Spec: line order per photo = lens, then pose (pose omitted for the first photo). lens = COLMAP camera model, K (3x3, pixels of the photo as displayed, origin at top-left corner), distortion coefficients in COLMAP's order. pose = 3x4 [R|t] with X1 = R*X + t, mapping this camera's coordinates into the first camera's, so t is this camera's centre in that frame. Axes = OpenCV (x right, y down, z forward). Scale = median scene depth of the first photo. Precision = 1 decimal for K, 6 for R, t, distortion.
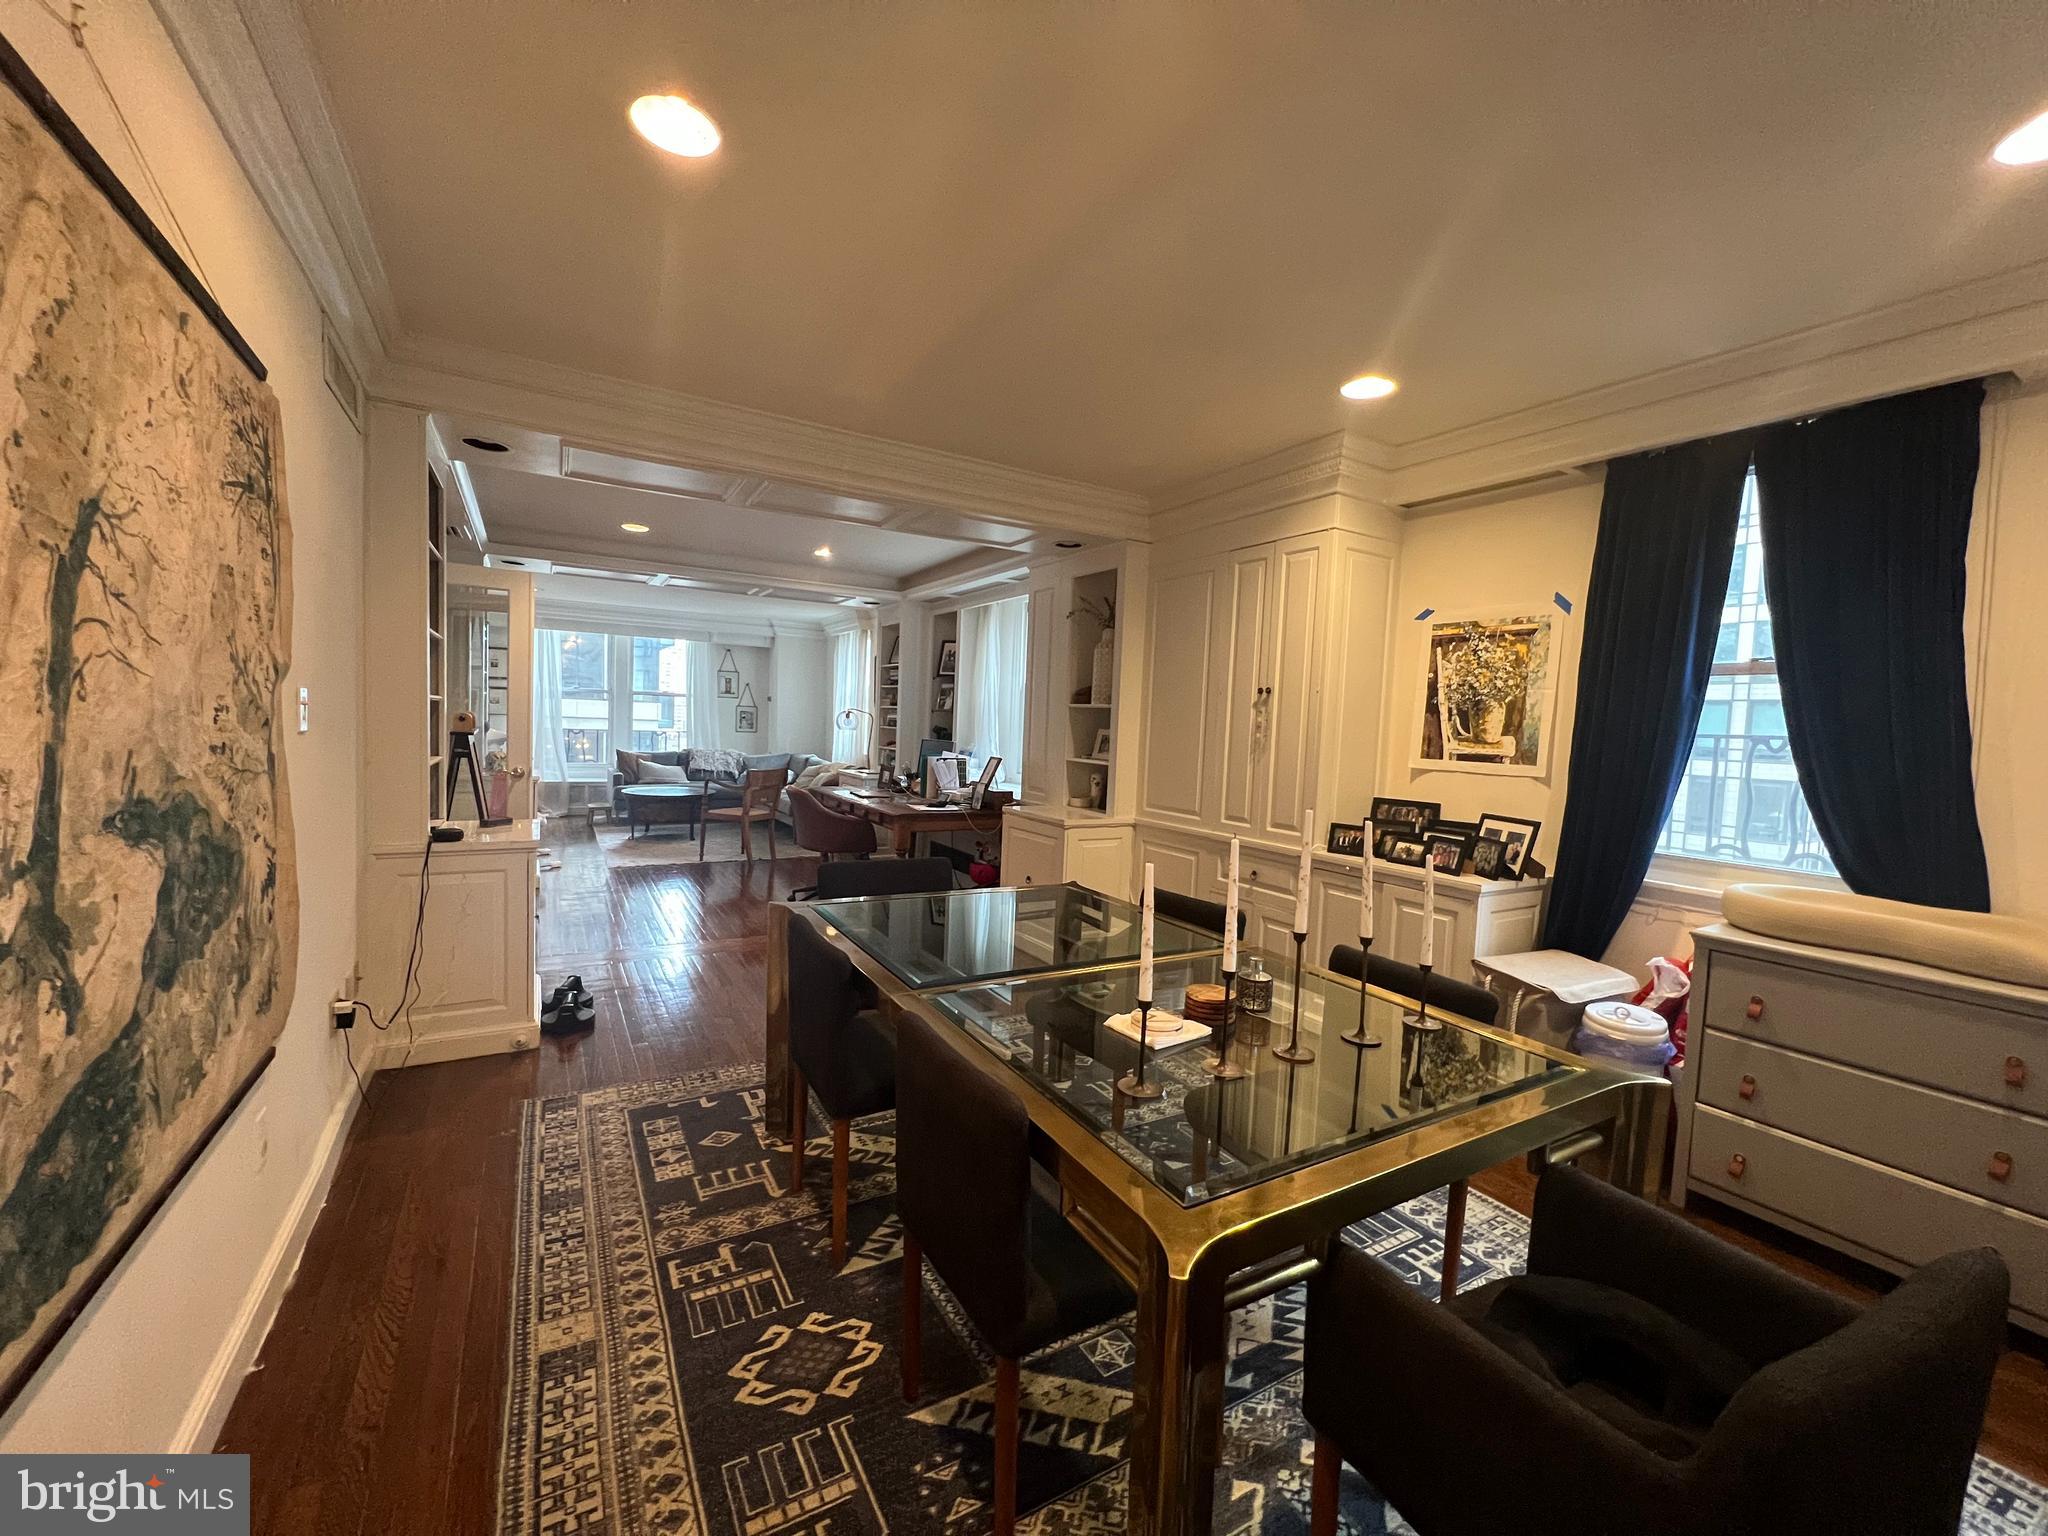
lens RADIAL K [[814.1, 0, 1023.2], [0, 814.1, 770.8], [0, 0, 1]] dist [-0.000292, 0.000240]
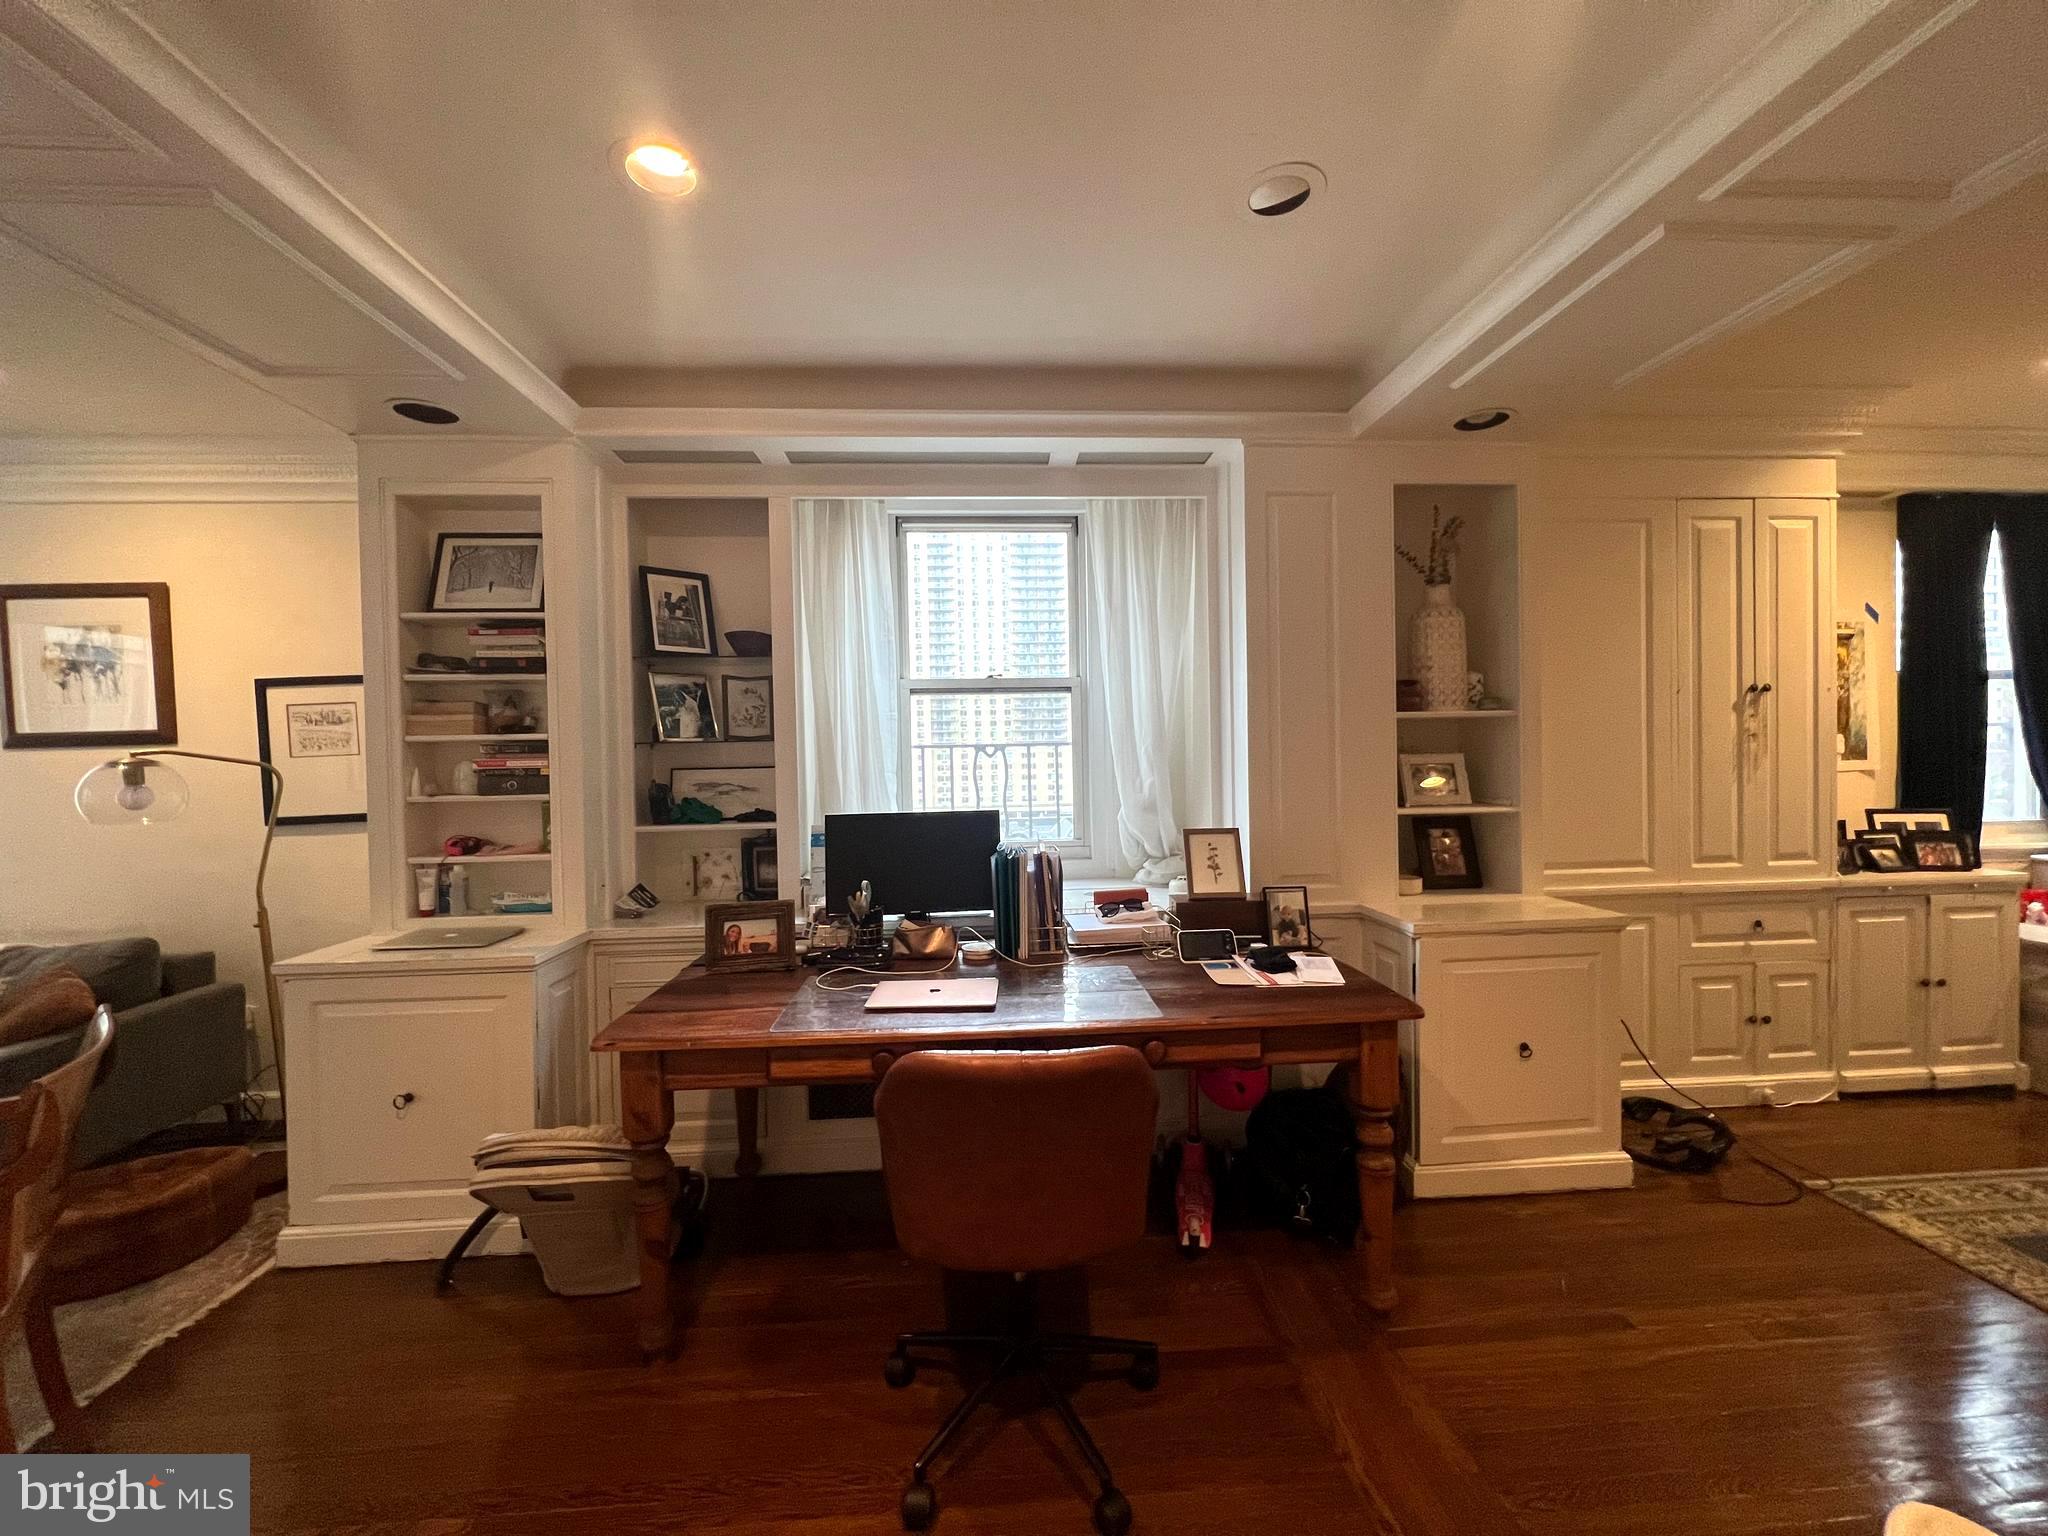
lens RADIAL K [[814.1, 0, 1023.2], [0, 814.1, 770.8], [0, 0, 1]] dist [-0.000292, 0.000240]
pose [[0.451416, -0.065295, 0.889922, -0.280240], [0.091269, 0.995467, 0.026742, -0.040842], [-0.887634, 0.069151, 0.455329, 0.497289]]
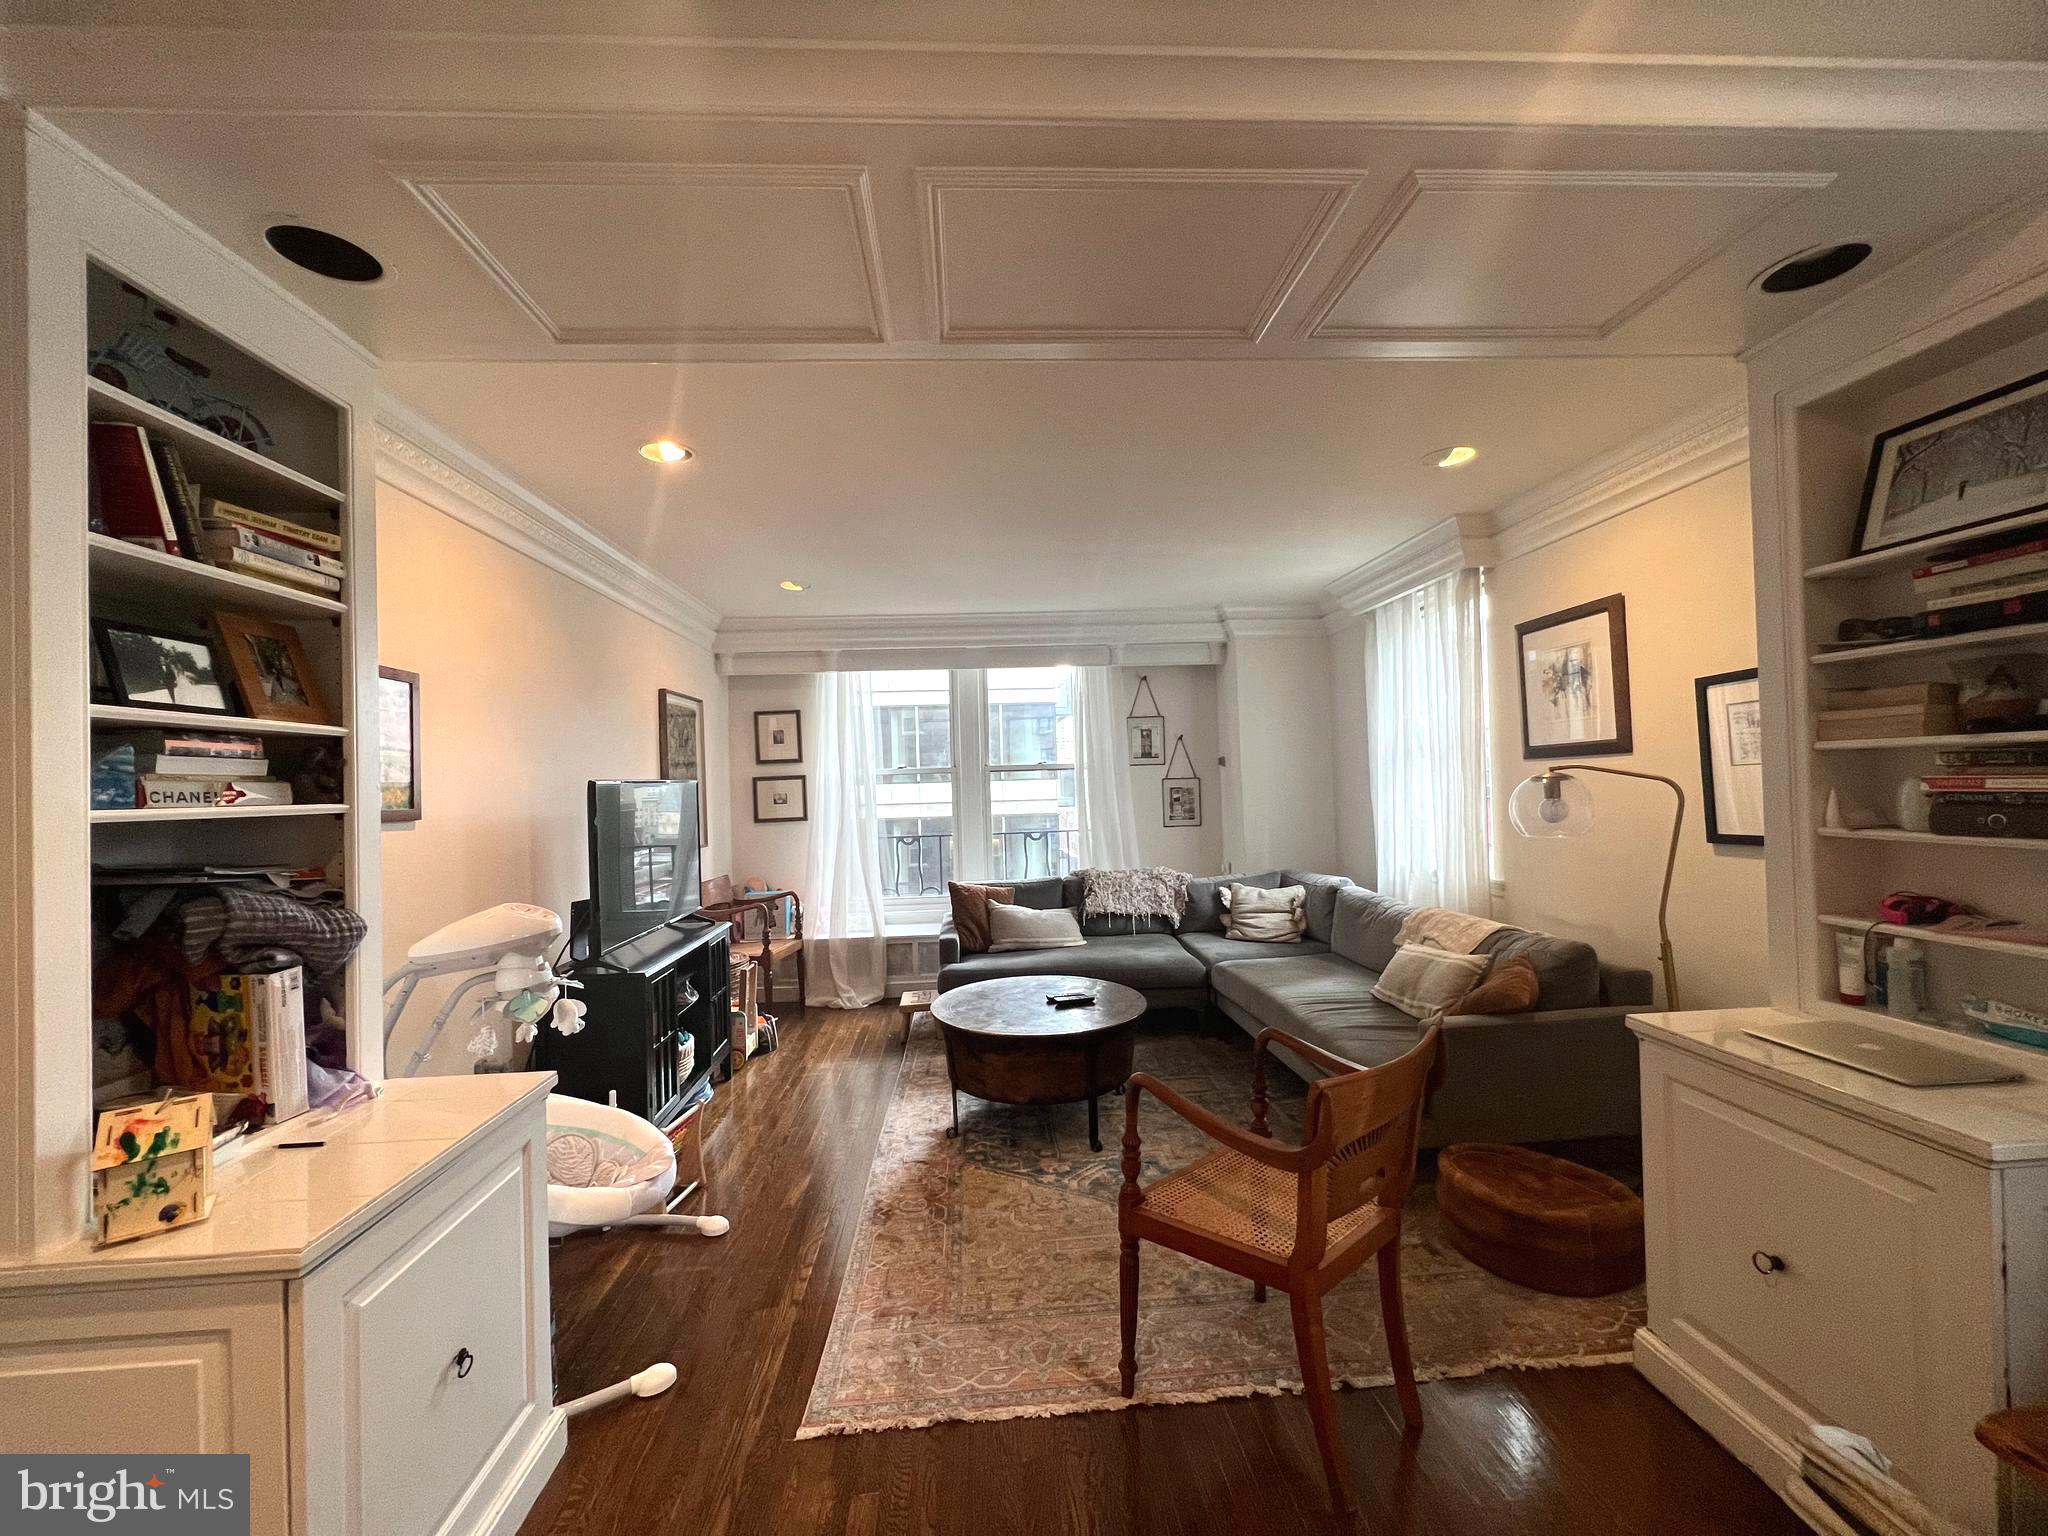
lens RADIAL K [[814.1, 0, 1023.2], [0, 814.1, 770.8], [0, 0, 1]] dist [-0.000292, 0.000240]
pose [[0.887090, -0.074688, -0.455515, -0.213506], [0.039381, 0.995471, -0.086528, -0.047522], [0.459914, 0.058819, 0.886013, 0.543919]]
